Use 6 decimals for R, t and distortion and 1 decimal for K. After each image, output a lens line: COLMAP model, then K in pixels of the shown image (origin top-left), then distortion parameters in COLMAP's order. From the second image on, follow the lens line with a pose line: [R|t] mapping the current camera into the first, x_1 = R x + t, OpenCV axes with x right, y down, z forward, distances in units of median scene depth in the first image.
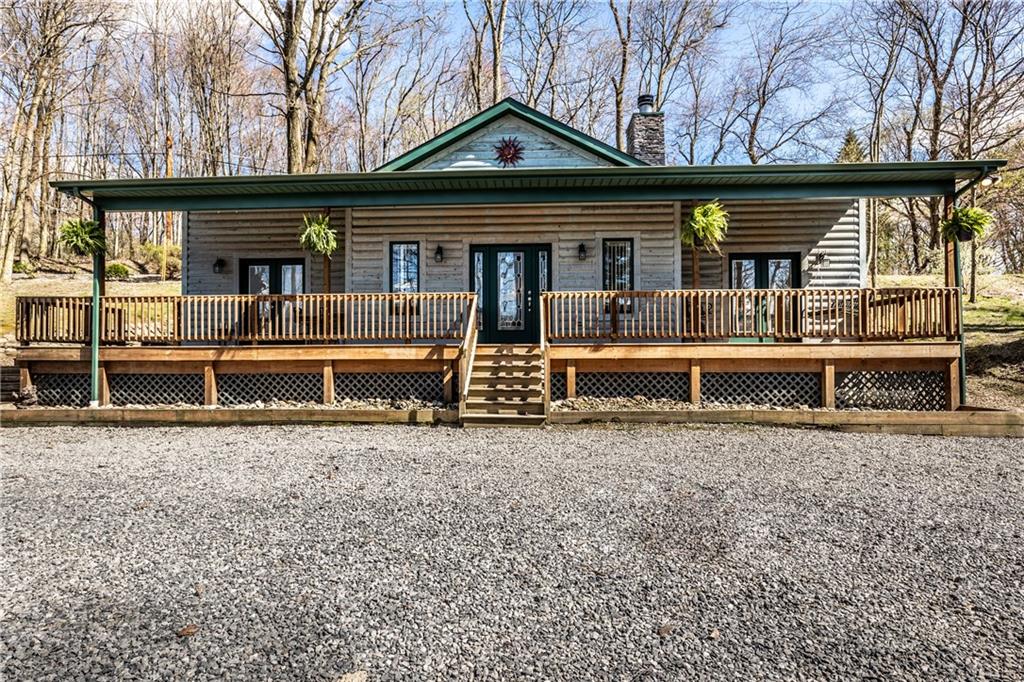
lens RADIAL K [[413.4, 0, 512.2], [0, 413.4, 345.9], [0, 0, 1]] dist [0.000447, 0.000011]
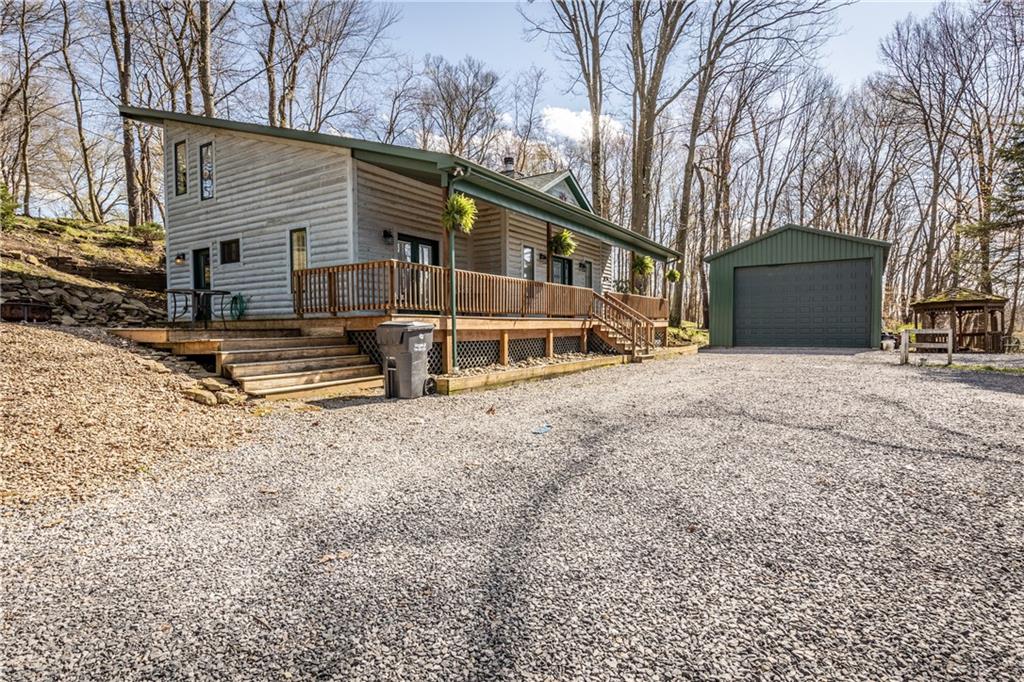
lens RADIAL K [[514.2, 0, 512.5], [0, 514.2, 341.3], [0, 0, 1]] dist [-0.000418, -0.000004]
pose [[0.492835, -0.026719, 0.869713, -1.486572], [-0.006807, 0.999379, 0.034559, 0.015390], [-0.870096, -0.022952, 0.492347, 0.224827]]
